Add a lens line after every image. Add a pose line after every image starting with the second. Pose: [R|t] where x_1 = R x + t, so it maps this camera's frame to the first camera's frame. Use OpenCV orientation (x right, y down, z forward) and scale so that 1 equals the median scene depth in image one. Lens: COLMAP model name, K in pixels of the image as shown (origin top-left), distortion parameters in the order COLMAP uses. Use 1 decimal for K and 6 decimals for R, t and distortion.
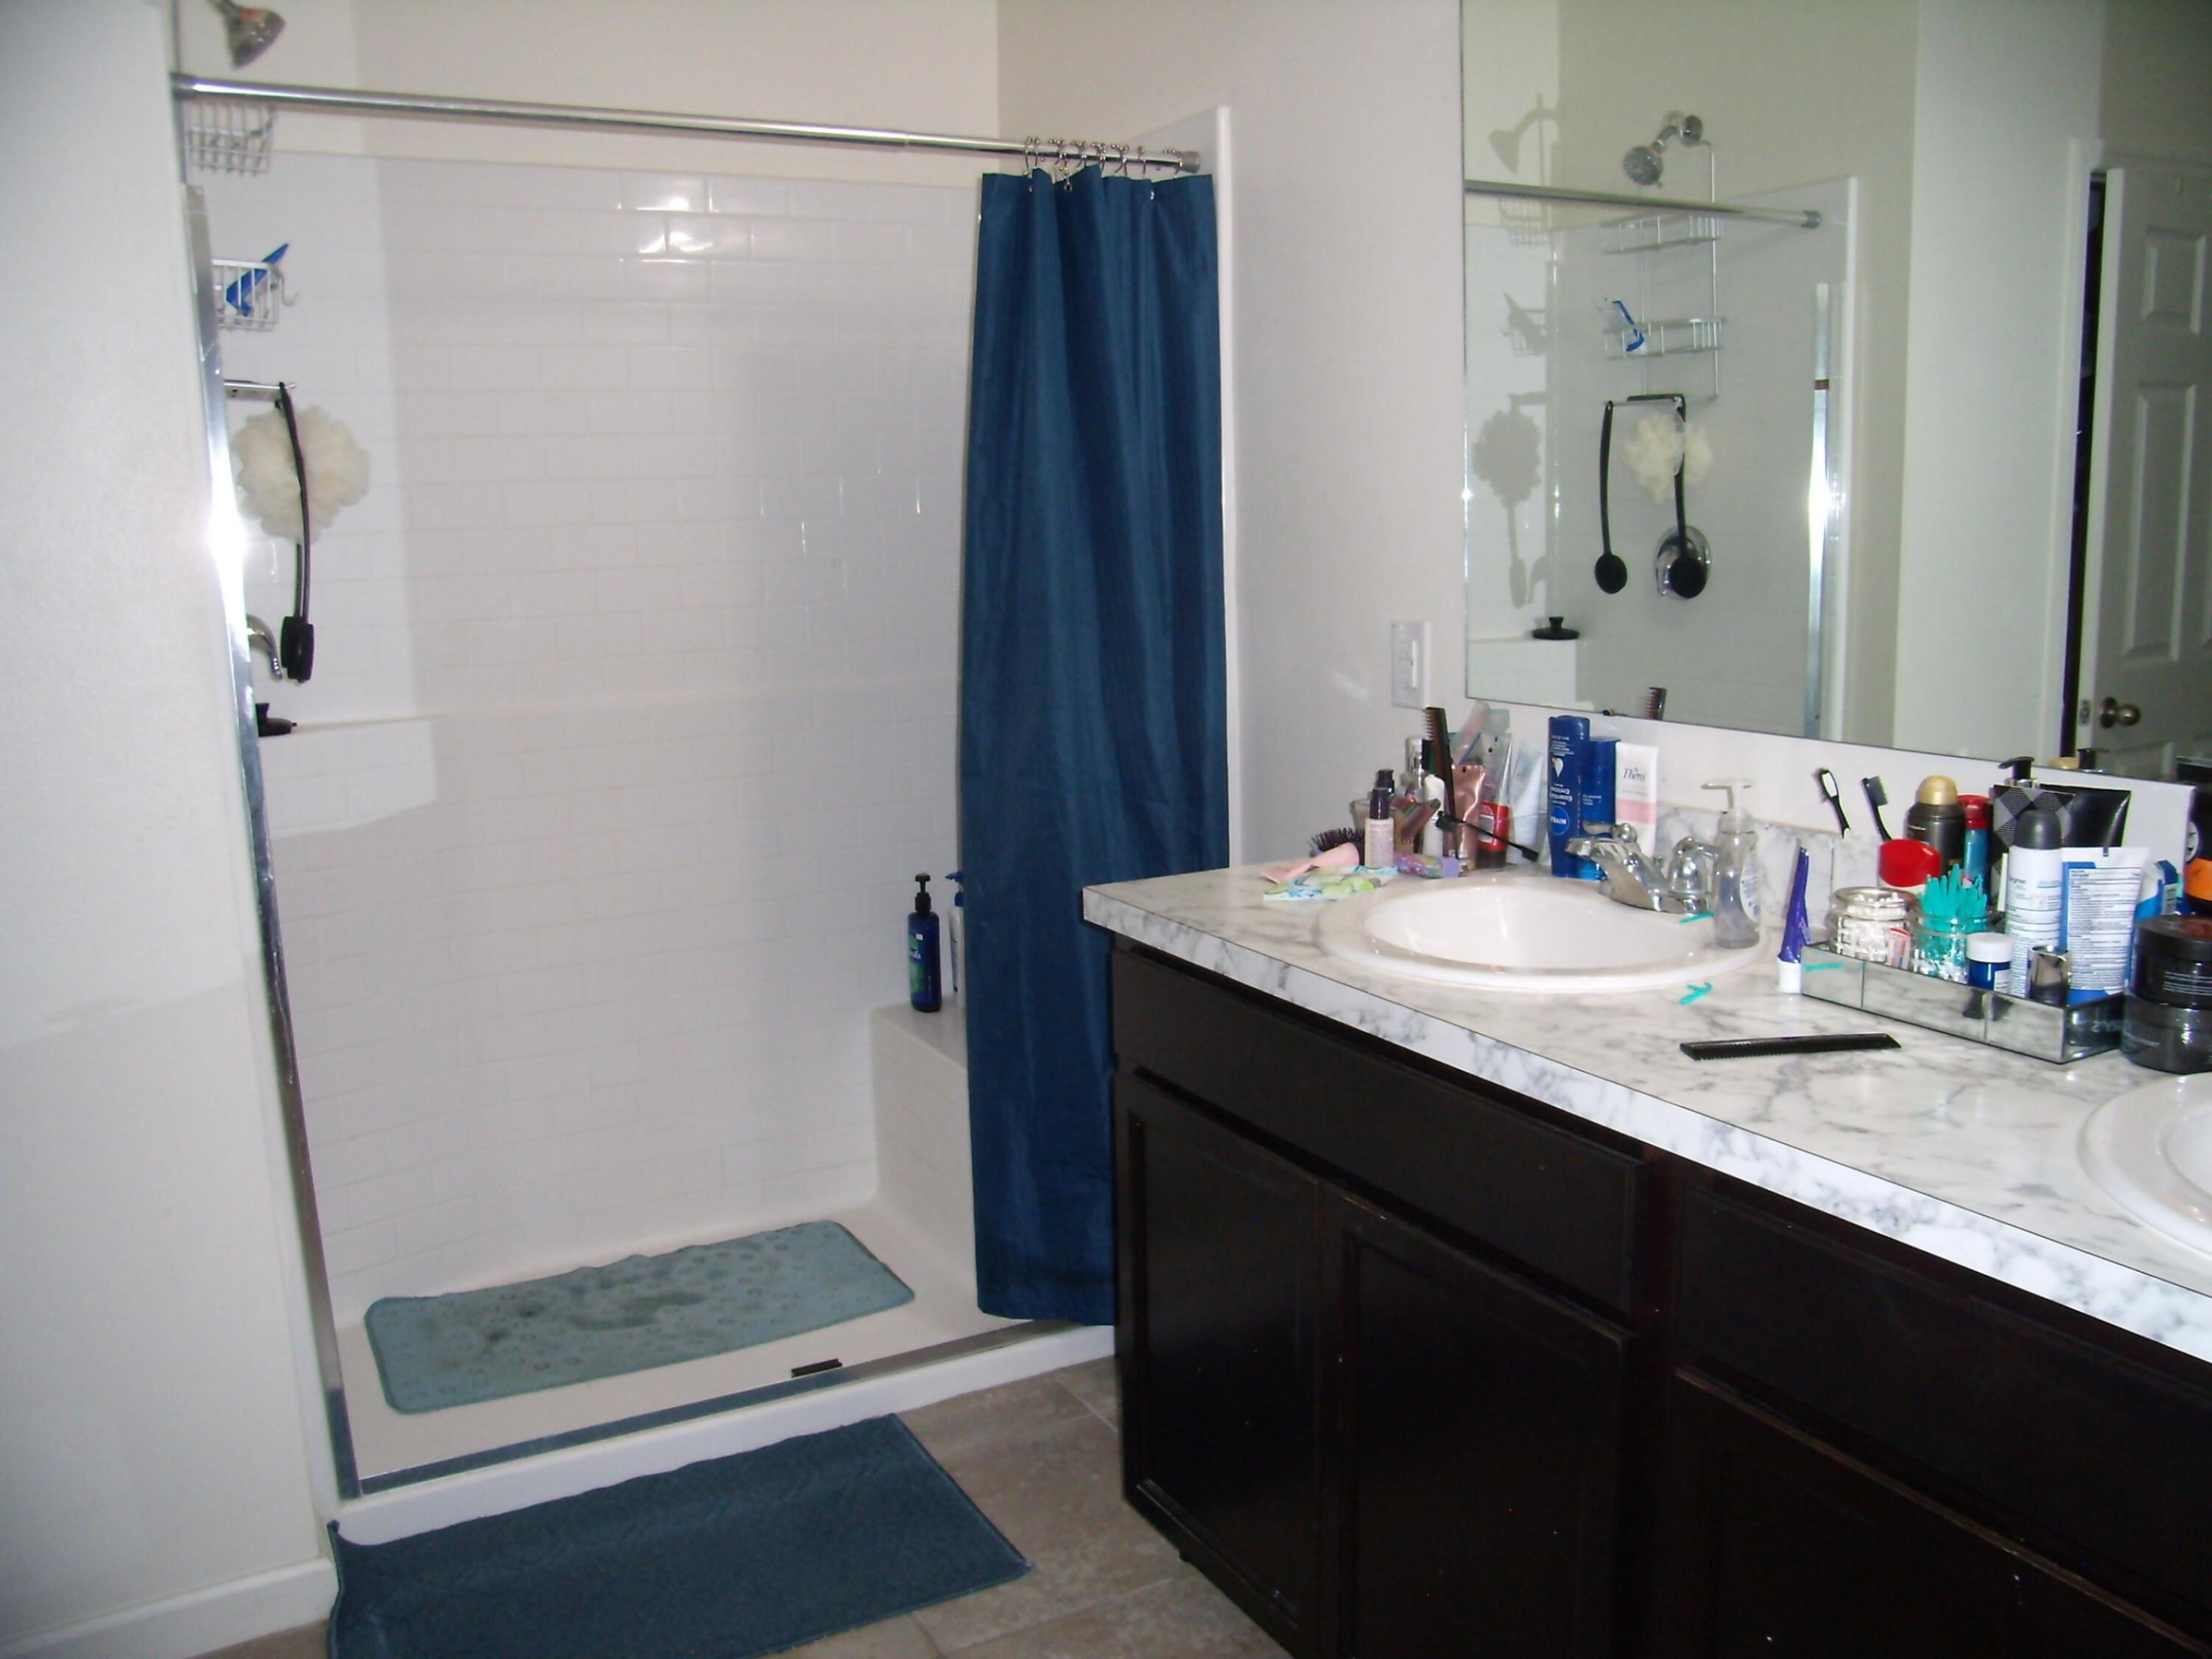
lens RADIAL K [[1793.4, 0, 1113.0], [0, 1793.4, 830.8], [0, 0, 1]] dist [-0.169471, 0.165856]
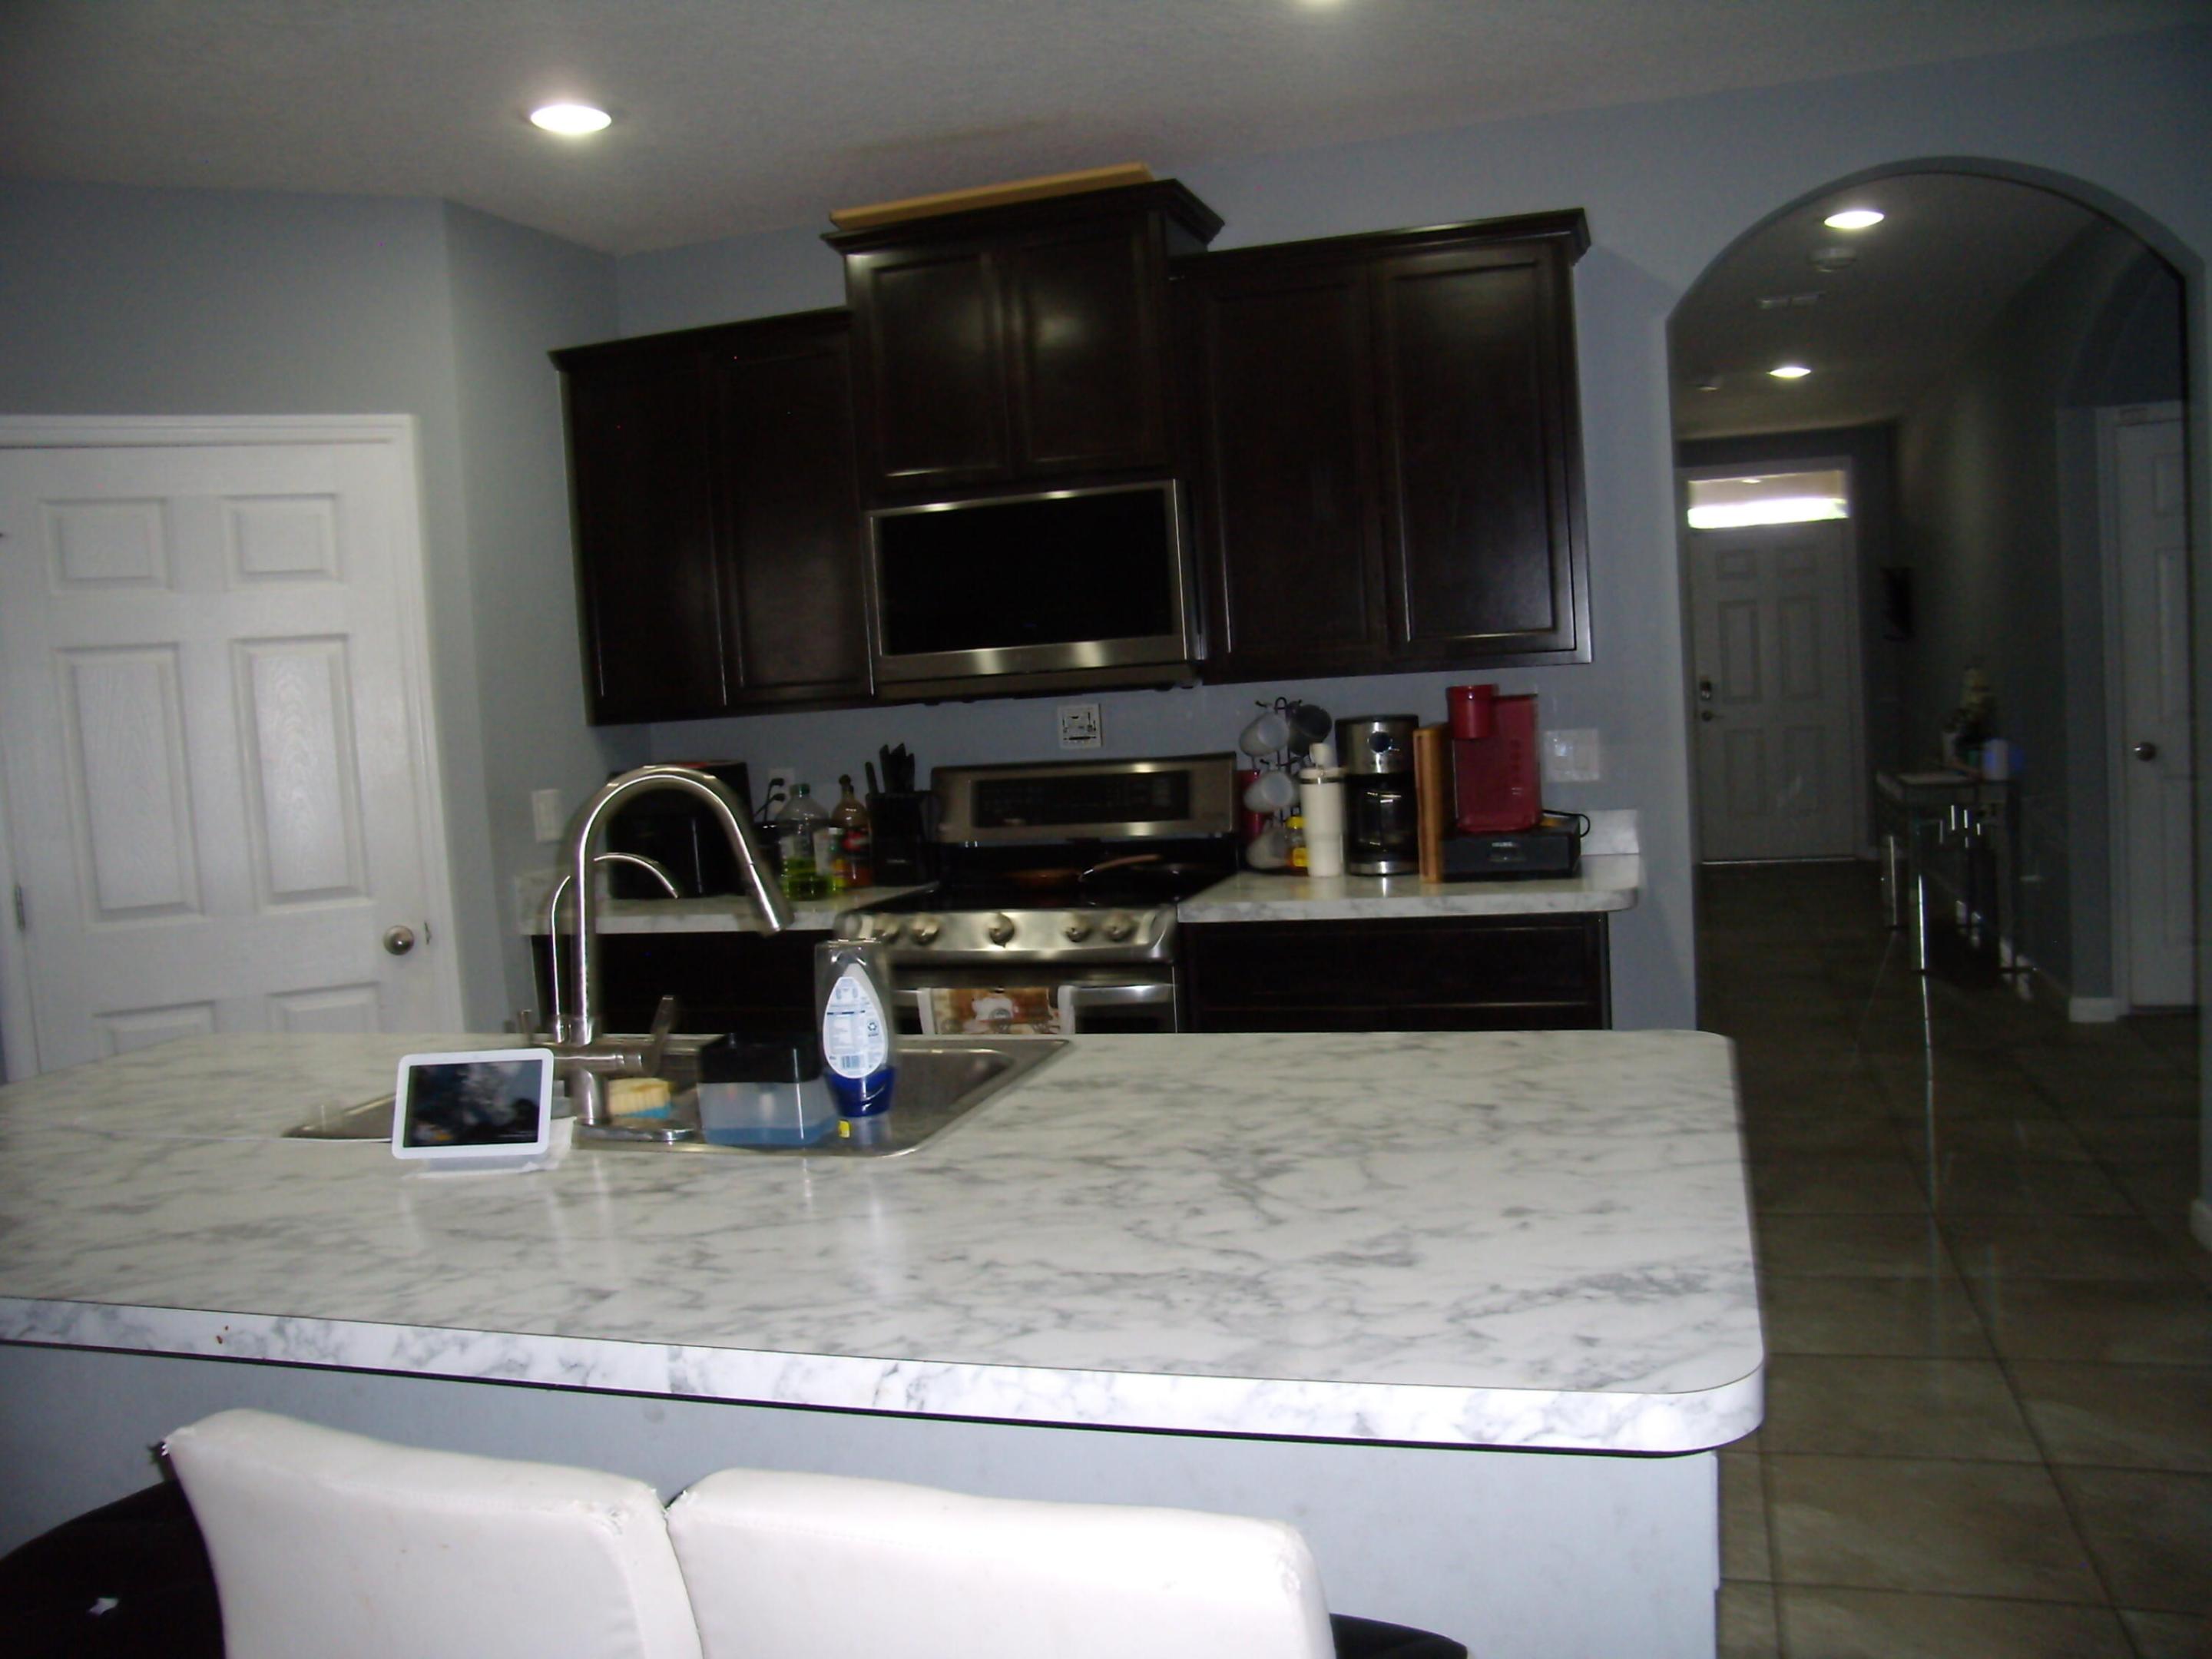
lens RADIAL K [[1793.4, 0, 1113.0], [0, 1793.4, 830.8], [0, 0, 1]] dist [-0.169471, 0.165856]
pose [[0.721773, -0.079231, 0.687580, -0.469530], [0.168093, 0.983750, -0.063093, -0.033398], [-0.671408, 0.161117, 0.723362, 0.159500]]
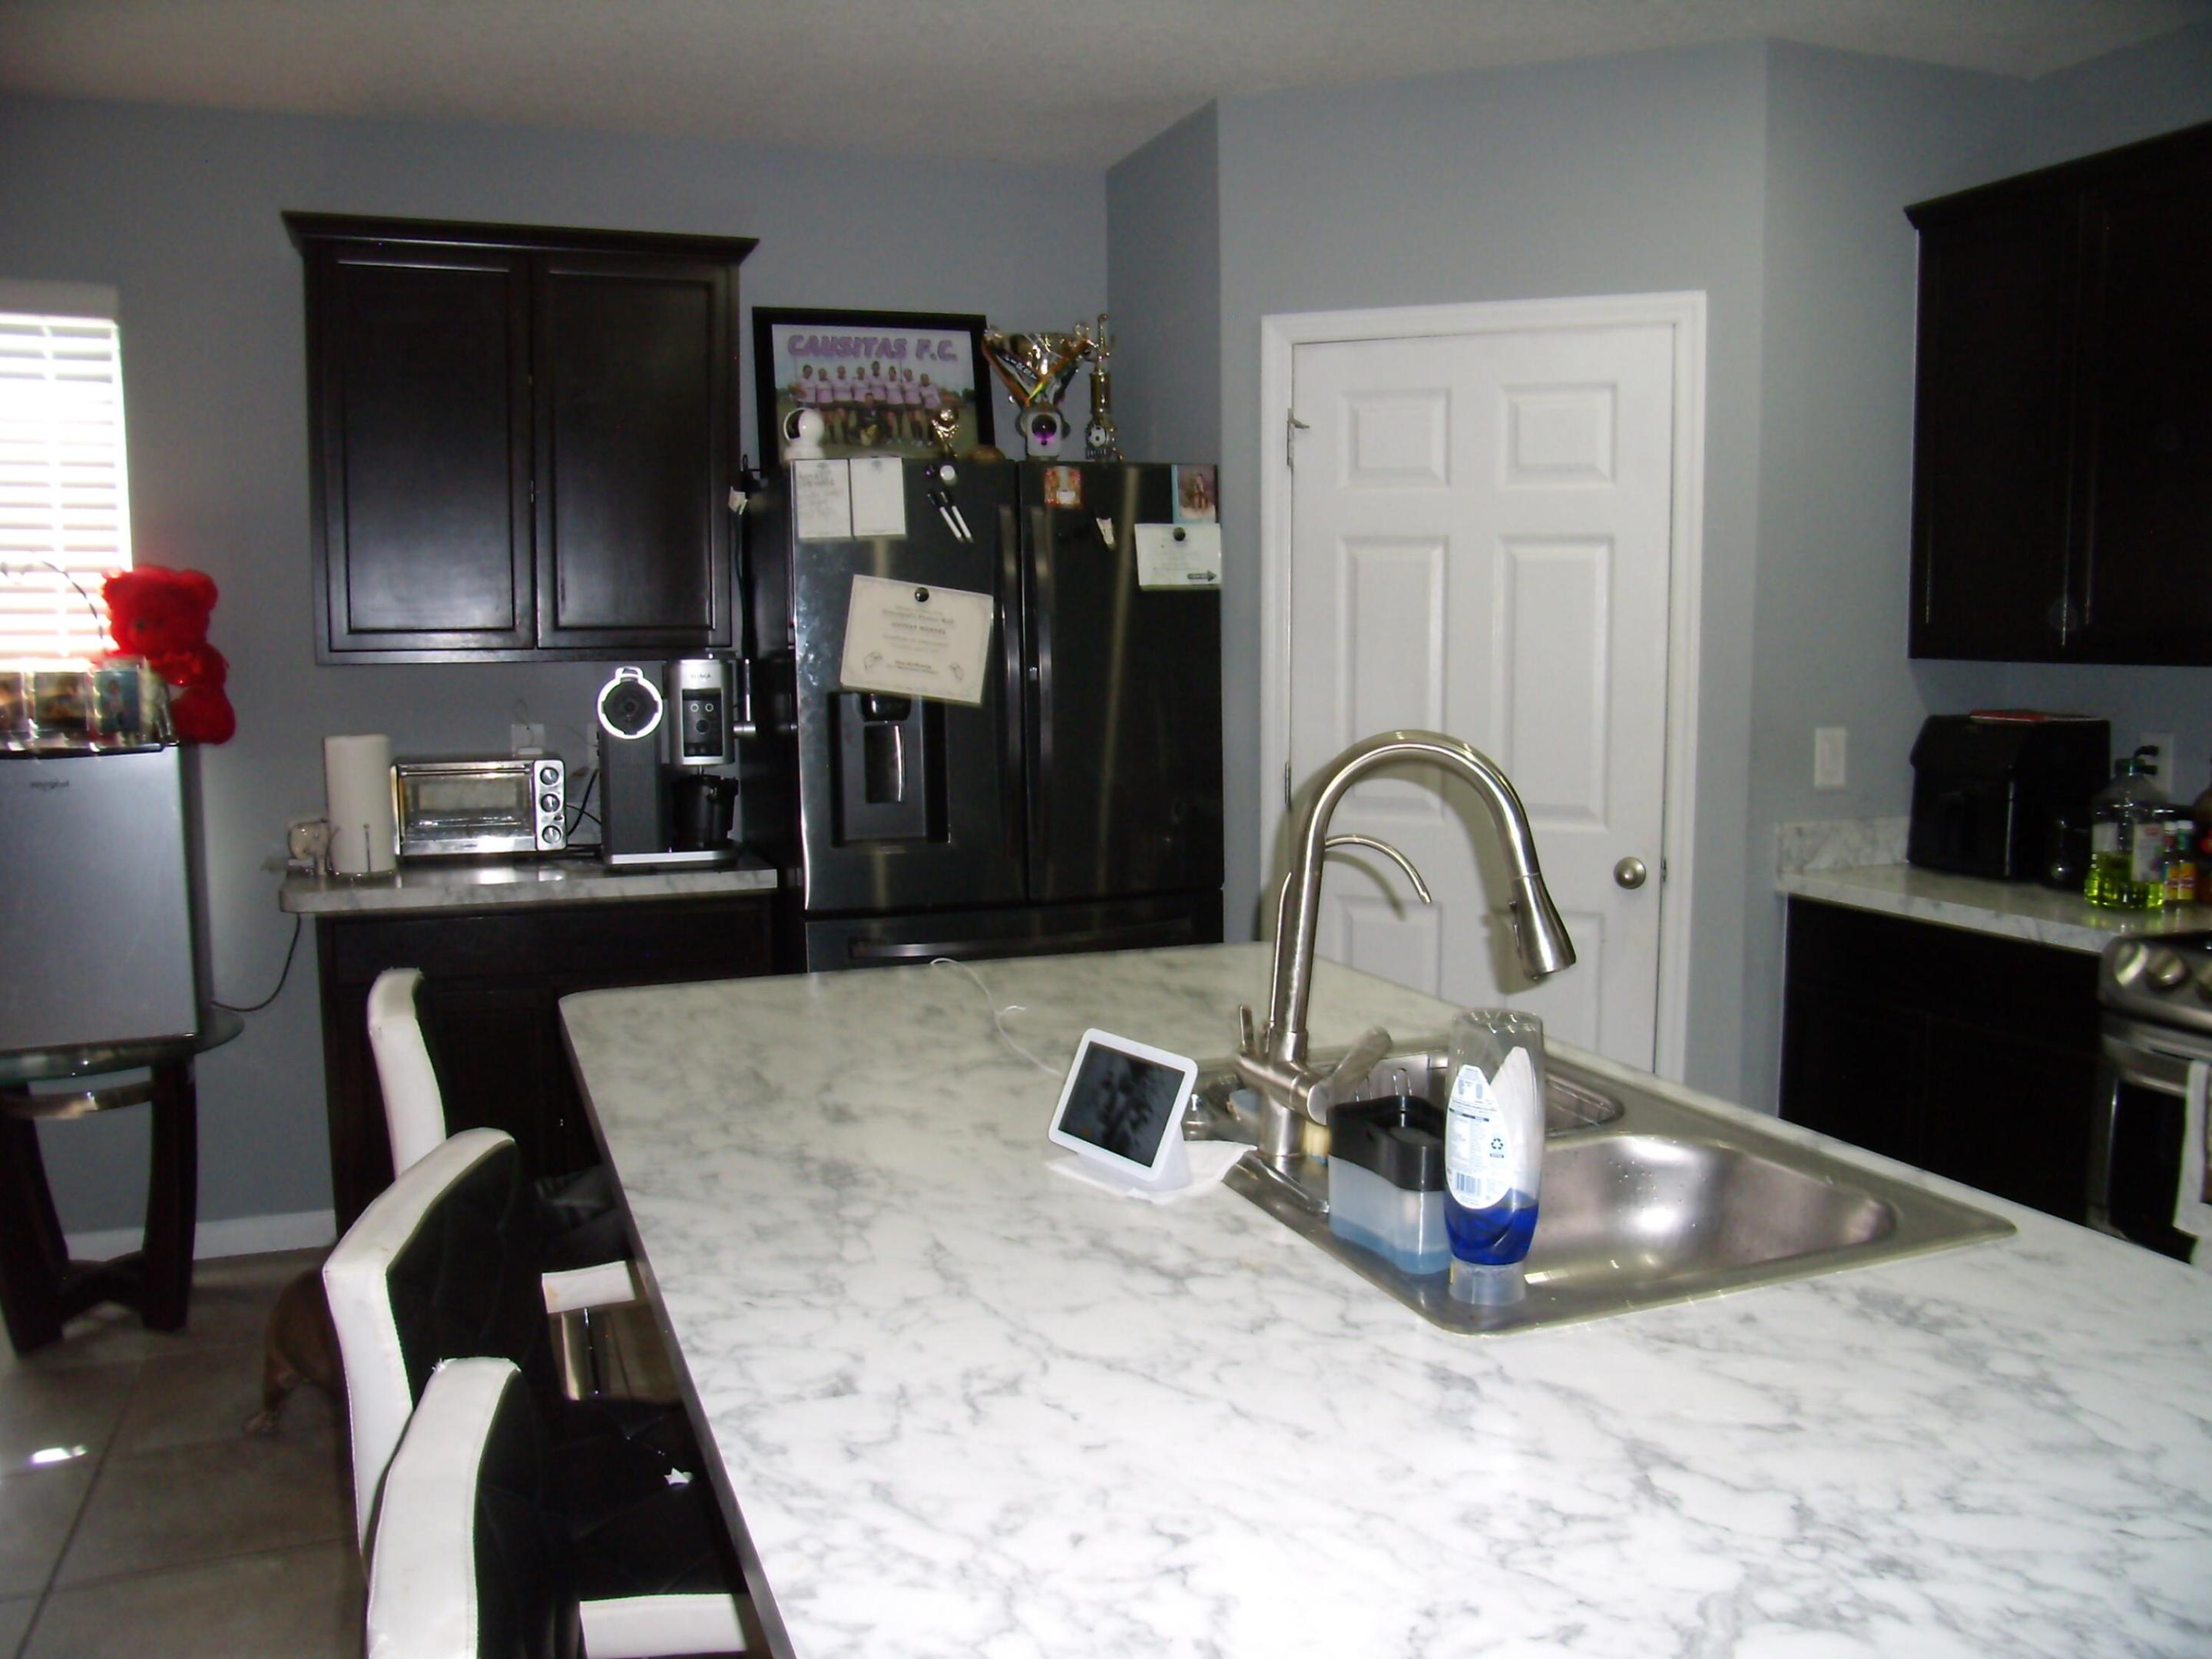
lens RADIAL K [[1793.4, 0, 1113.0], [0, 1793.4, 830.8], [0, 0, 1]] dist [-0.169471, 0.165856]
pose [[0.990932, 0.038480, -0.128734, 0.237830], [-0.046614, 0.997062, -0.060777, -0.102803], [0.126017, 0.066227, 0.989815, 0.320578]]
